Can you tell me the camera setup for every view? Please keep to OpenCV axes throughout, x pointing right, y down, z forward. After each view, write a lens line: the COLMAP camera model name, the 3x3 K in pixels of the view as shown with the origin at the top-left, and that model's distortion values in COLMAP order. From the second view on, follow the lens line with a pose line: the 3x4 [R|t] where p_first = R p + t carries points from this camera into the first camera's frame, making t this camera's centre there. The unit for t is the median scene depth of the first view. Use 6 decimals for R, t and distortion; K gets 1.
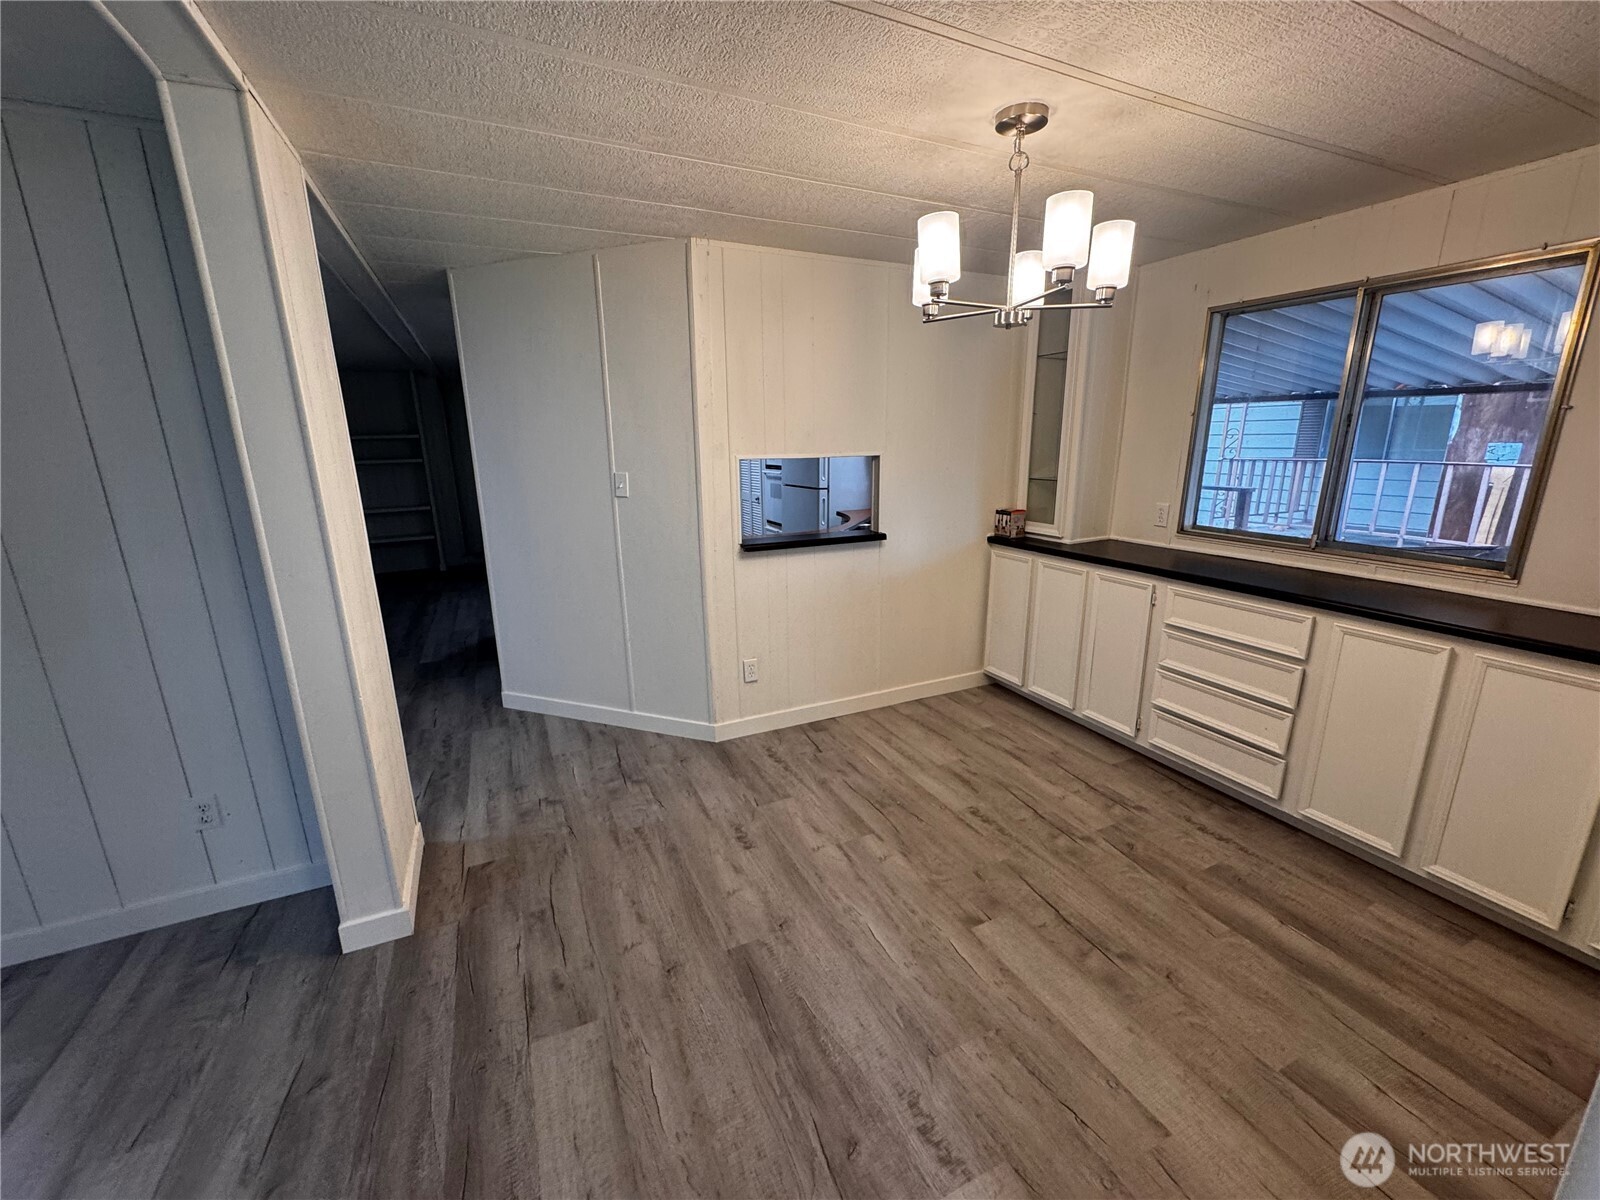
lens RADIAL K [[642.4, 0, 796.8], [0, 642.4, 598.1], [0, 0, 1]] dist [-0.001693, -0.000460]
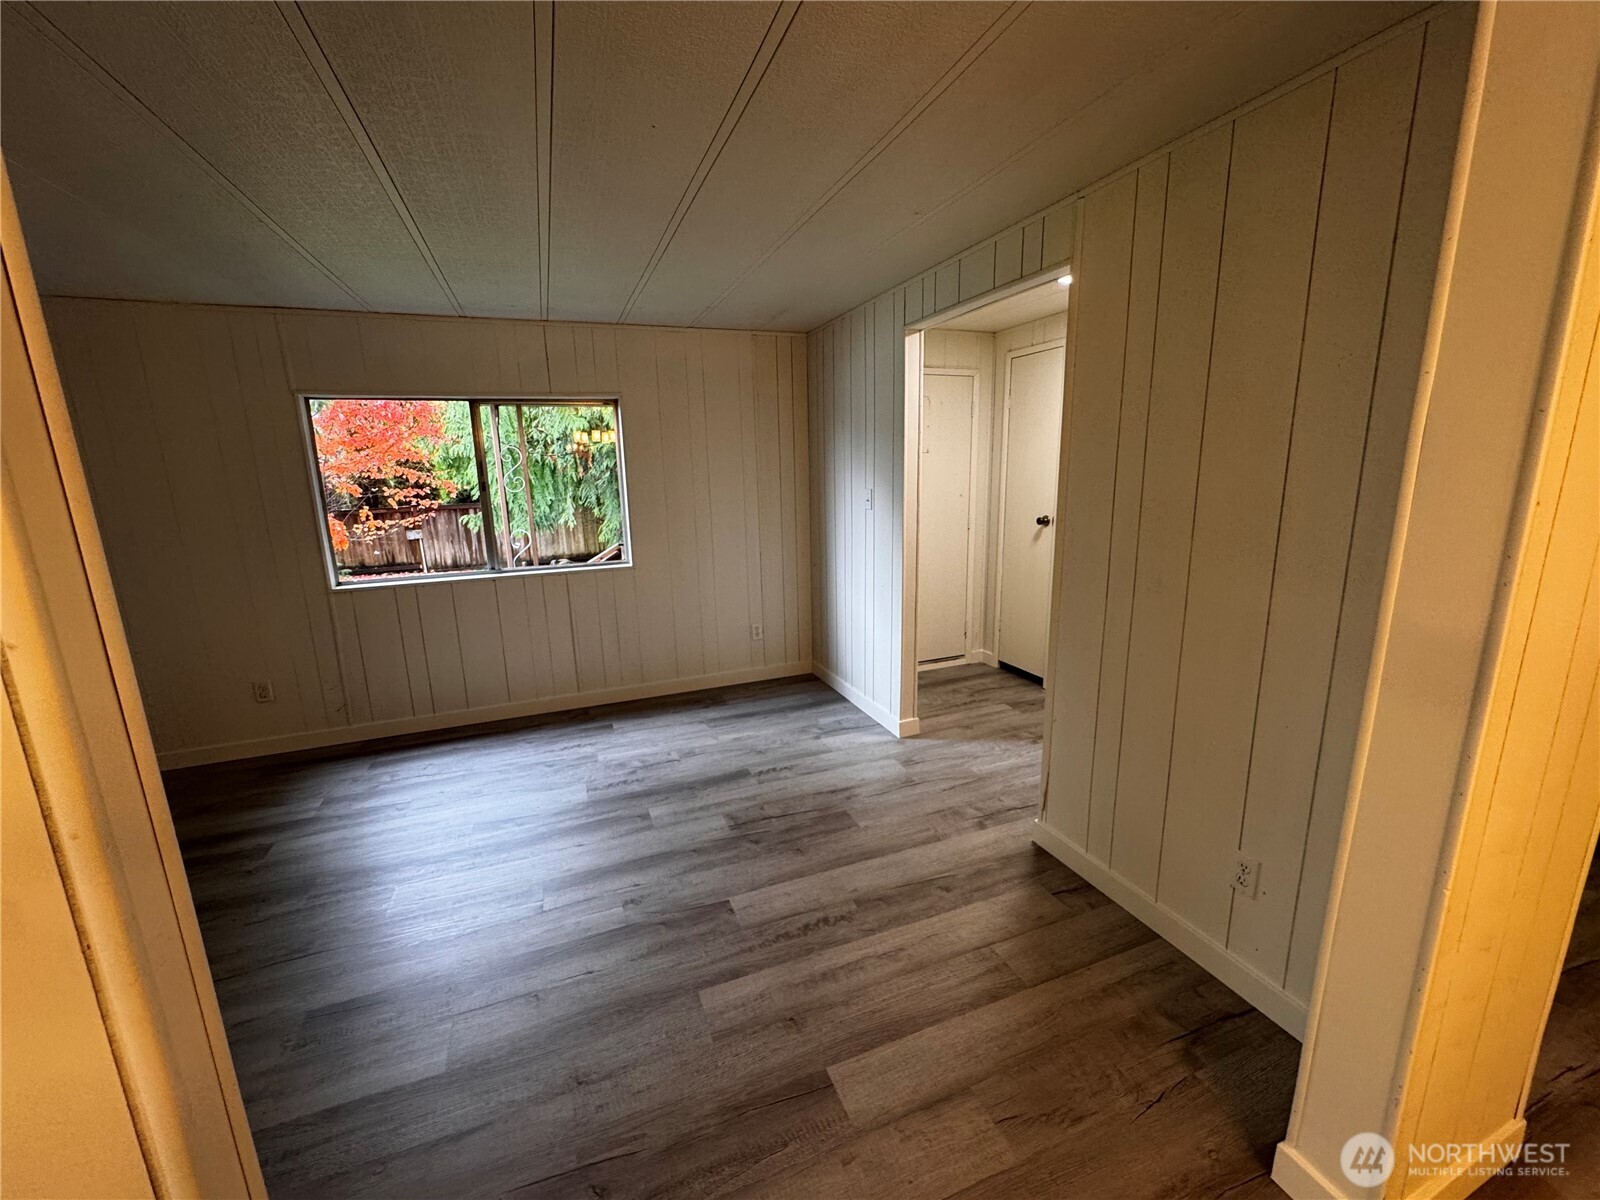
lens RADIAL K [[642.4, 0, 800.1], [0, 642.4, 597.2], [0, 0, 1]] dist [-0.001693, -0.000460]
pose [[-0.057557, 0.221657, -0.973425, -0.134471], [-0.221770, 0.947841, 0.228944, -0.086305], [0.973399, 0.229053, -0.005398, 0.347822]]
